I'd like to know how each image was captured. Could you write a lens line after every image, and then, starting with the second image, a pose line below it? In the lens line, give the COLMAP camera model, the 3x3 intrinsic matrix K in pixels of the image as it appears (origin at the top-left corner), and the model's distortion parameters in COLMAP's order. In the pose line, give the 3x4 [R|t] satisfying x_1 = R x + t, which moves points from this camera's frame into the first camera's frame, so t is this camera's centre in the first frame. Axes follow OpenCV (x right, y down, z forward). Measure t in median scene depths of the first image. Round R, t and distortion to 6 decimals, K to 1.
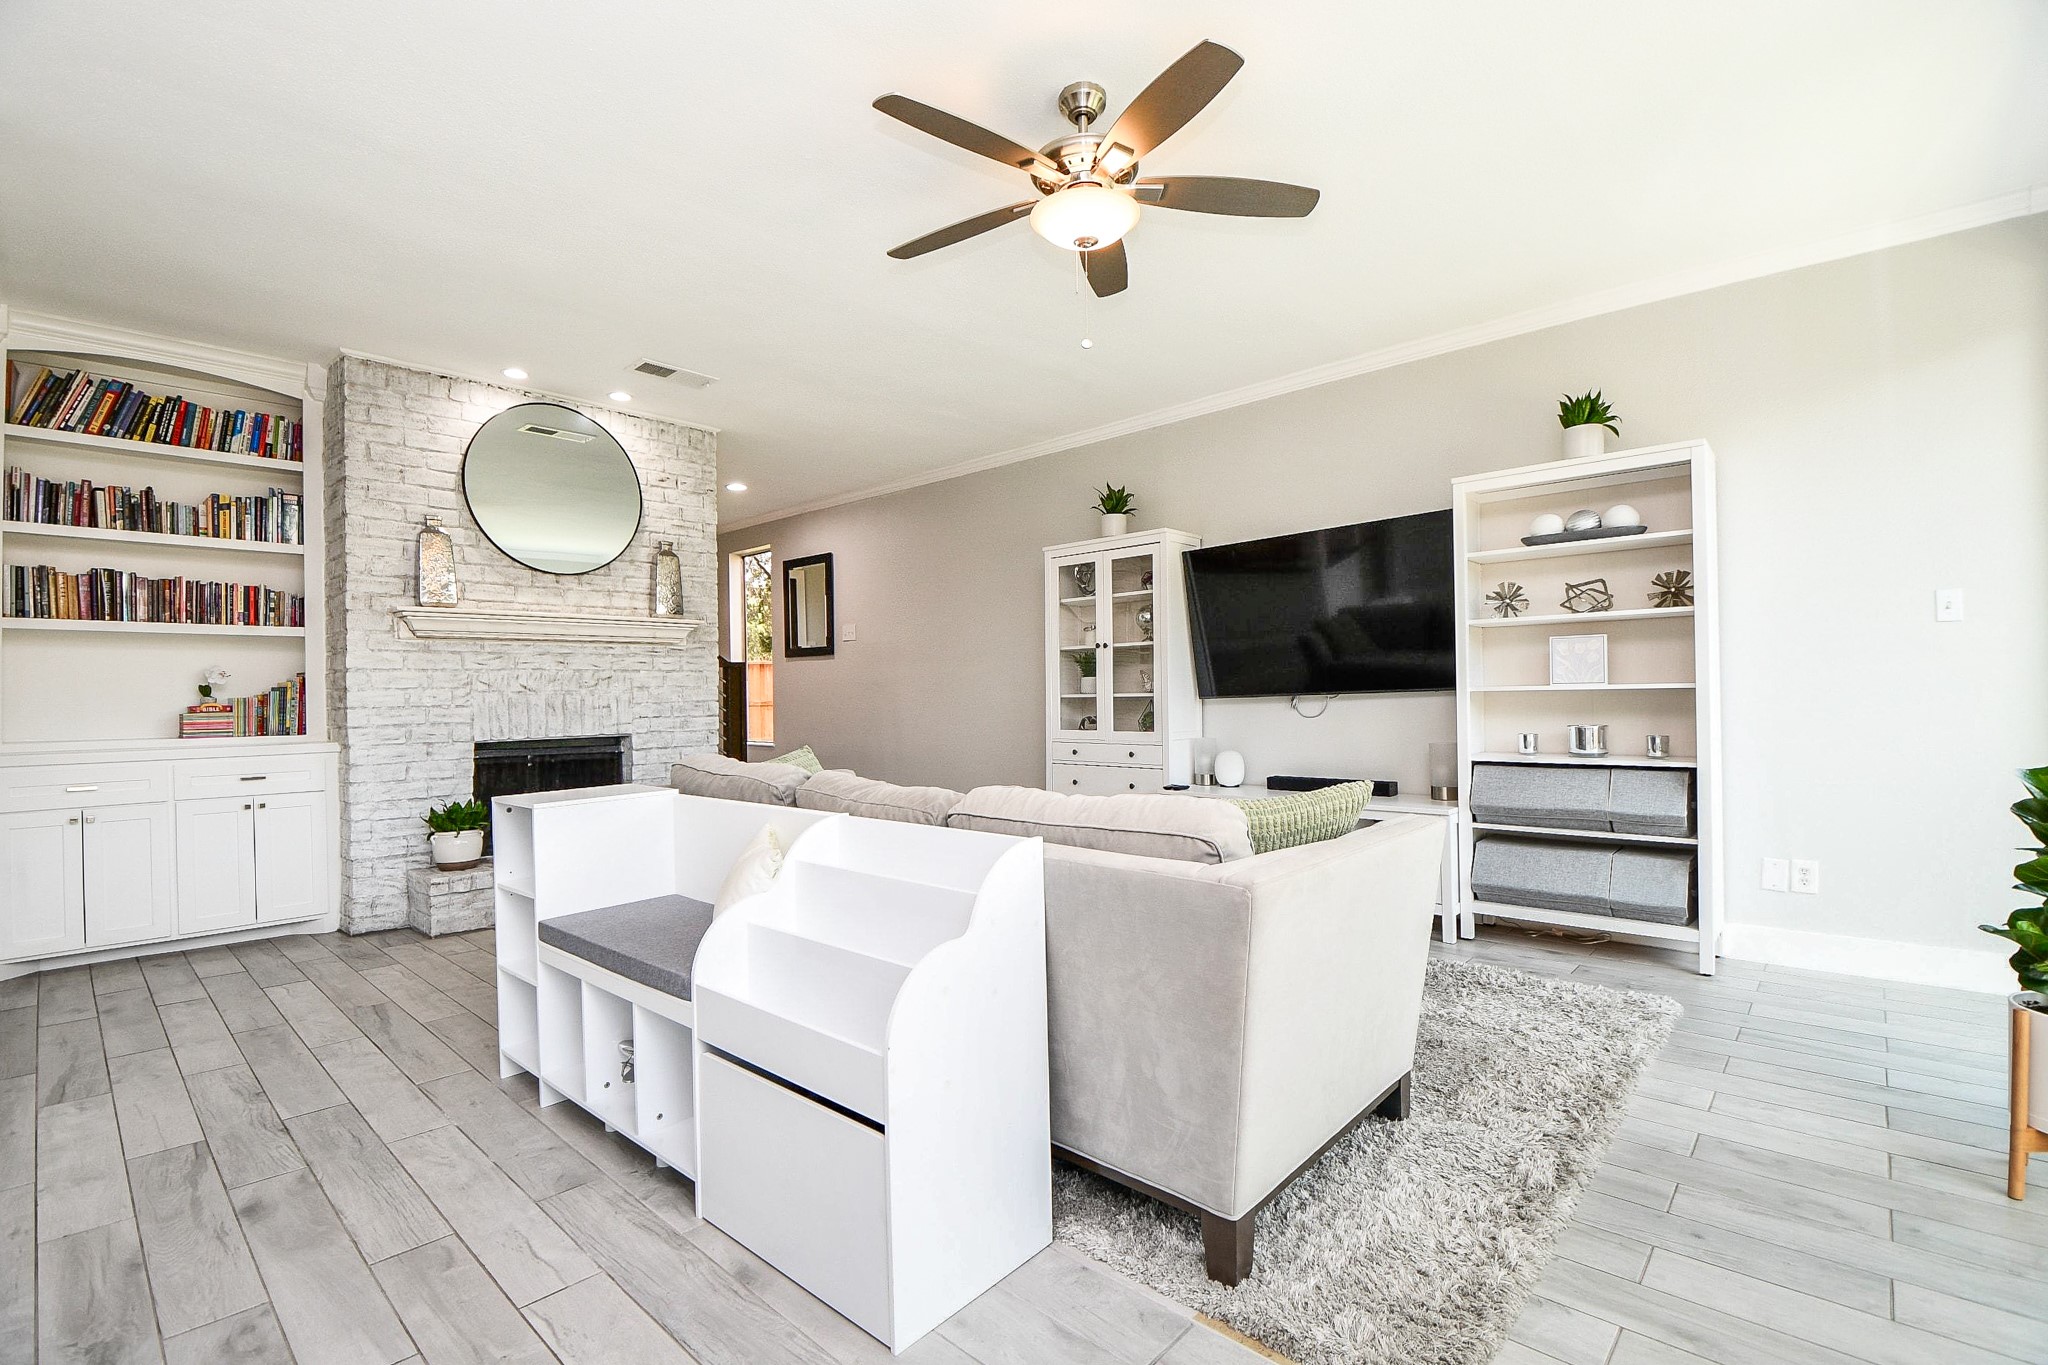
lens RADIAL K [[917.9, 0, 1026.2], [0, 917.9, 692.1], [0, 0, 1]] dist [-0.017449, -0.006718]
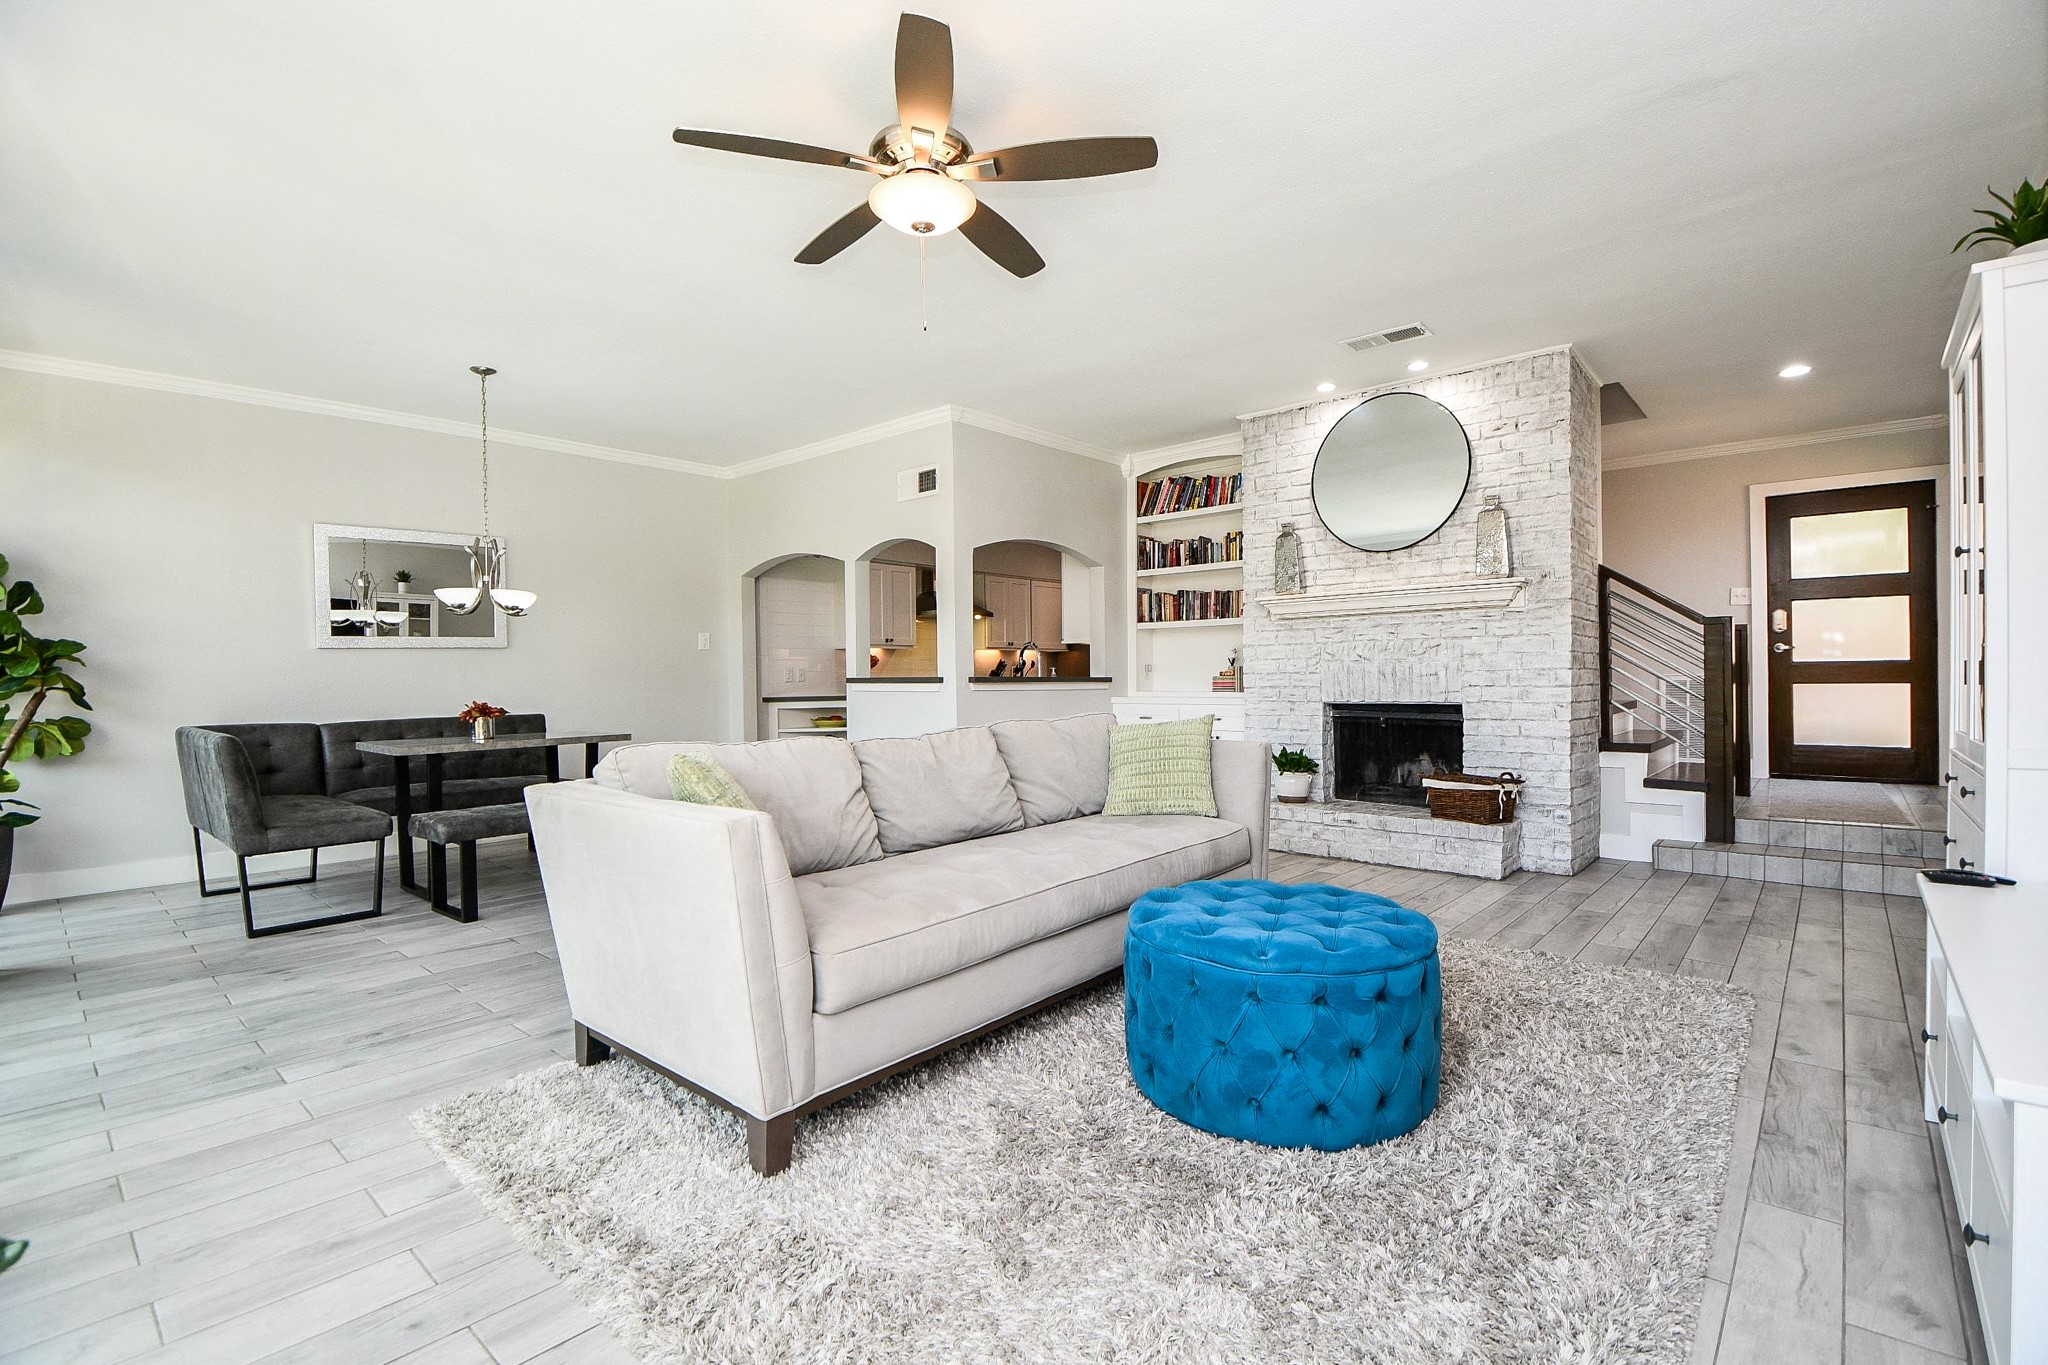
lens RADIAL K [[917.9, 0, 1037.0], [0, 917.9, 687.8], [0, 0, 1]] dist [-0.017449, -0.006718]
pose [[0.006330, 0.022233, -0.999733, 0.586522], [0.009146, 0.999710, 0.022290, 0.004553], [0.999938, -0.009285, 0.006125, 0.594708]]
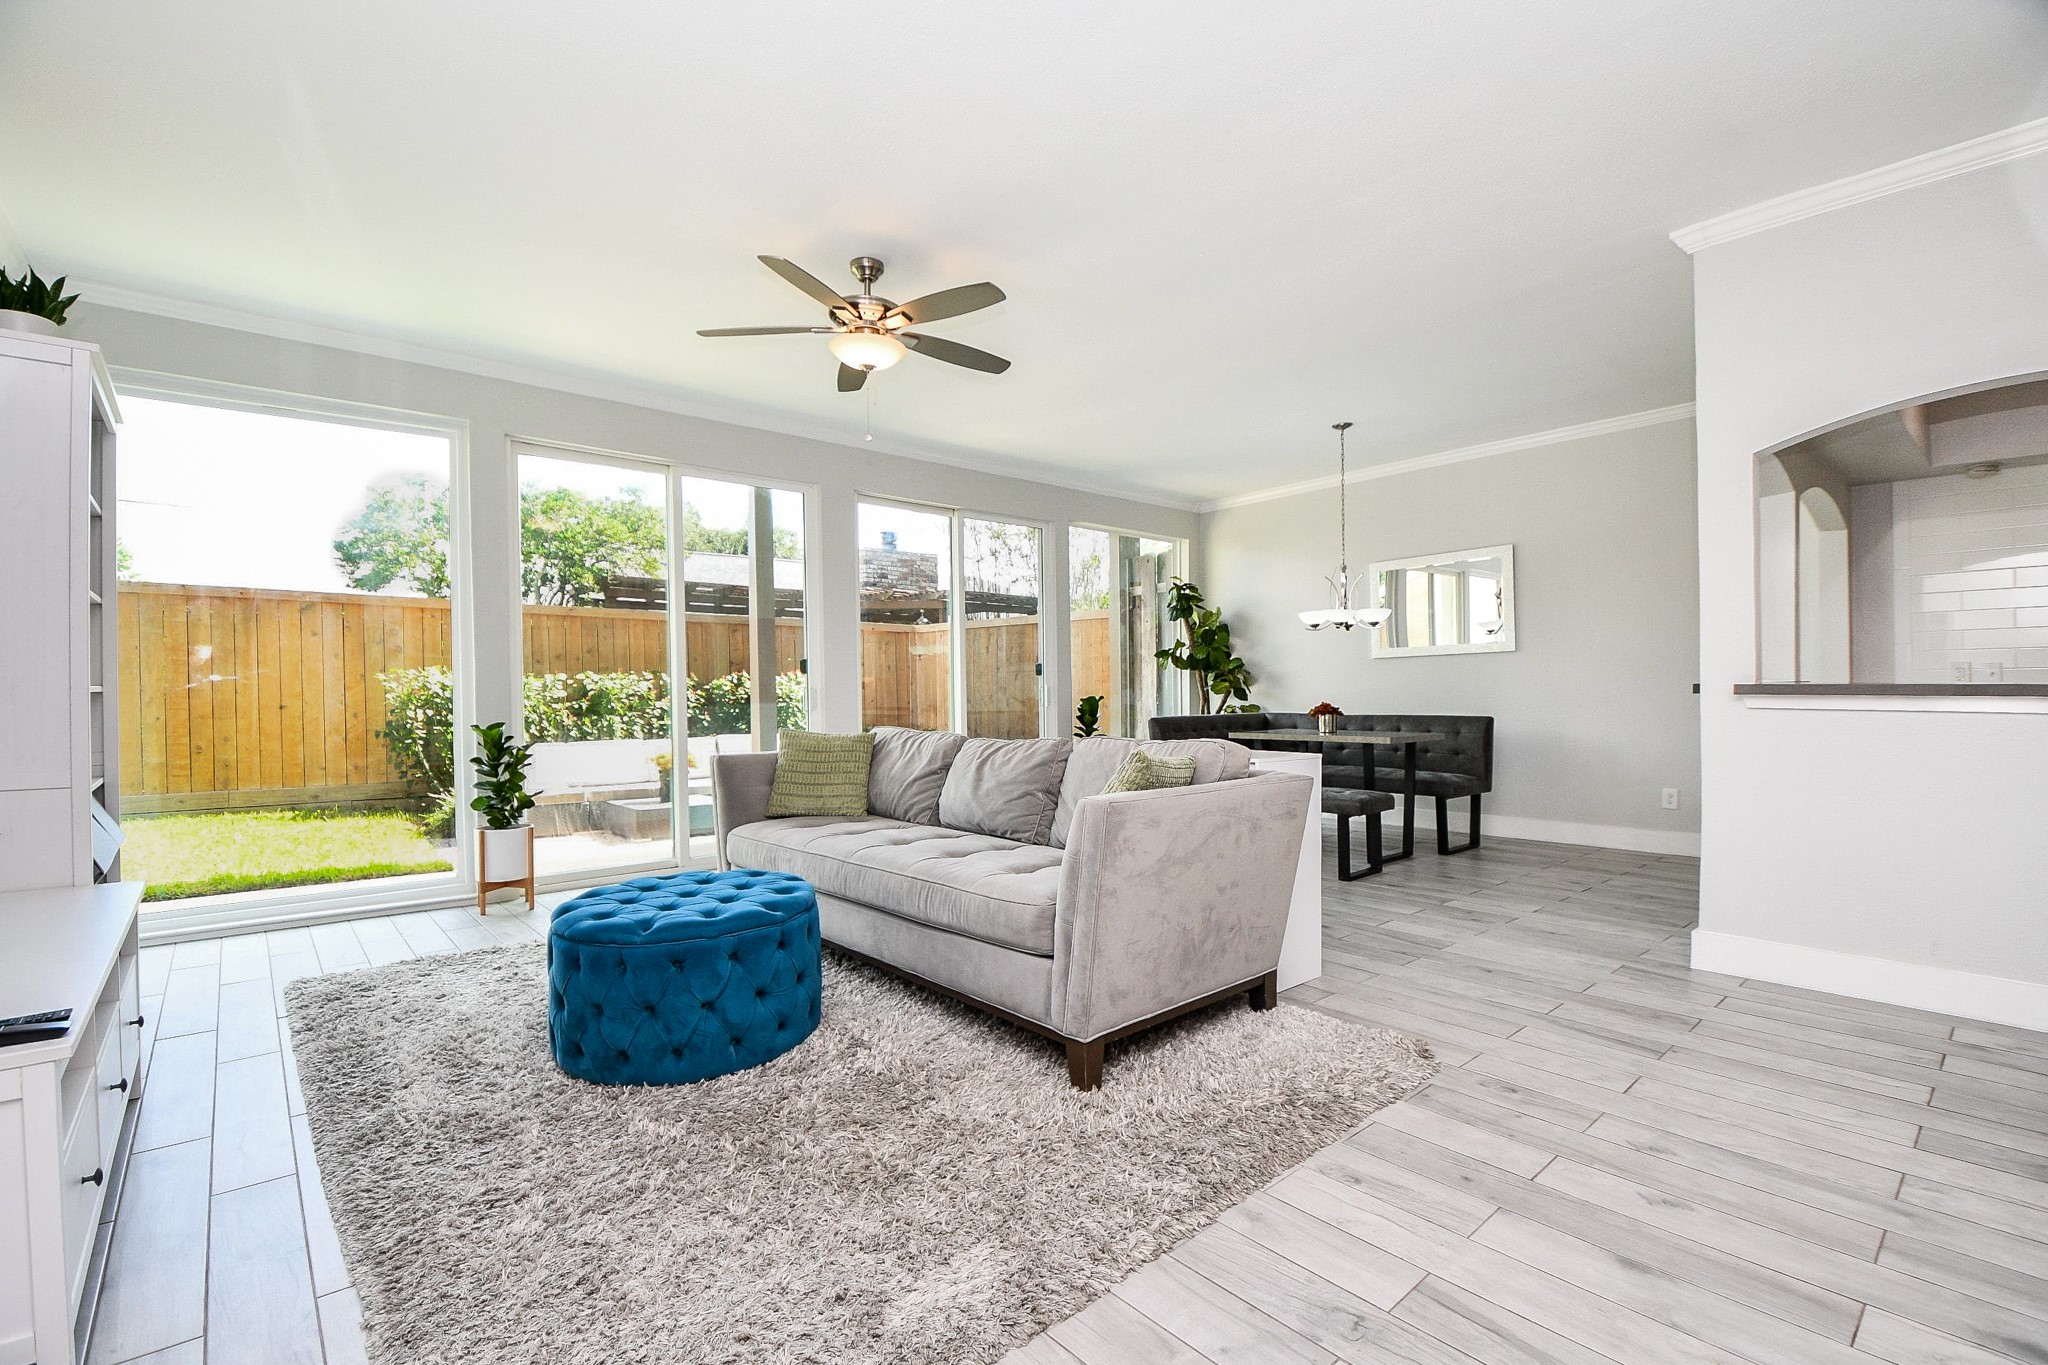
lens RADIAL K [[917.9, 0, 1025.9], [0, 917.9, 692.2], [0, 0, 1]] dist [-0.017449, -0.006718]
pose [[-0.991867, 0.020719, 0.125578, -0.178786], [0.022620, 0.999650, 0.013733, -0.003152], [-0.125249, 0.016462, -0.991989, 1.268924]]
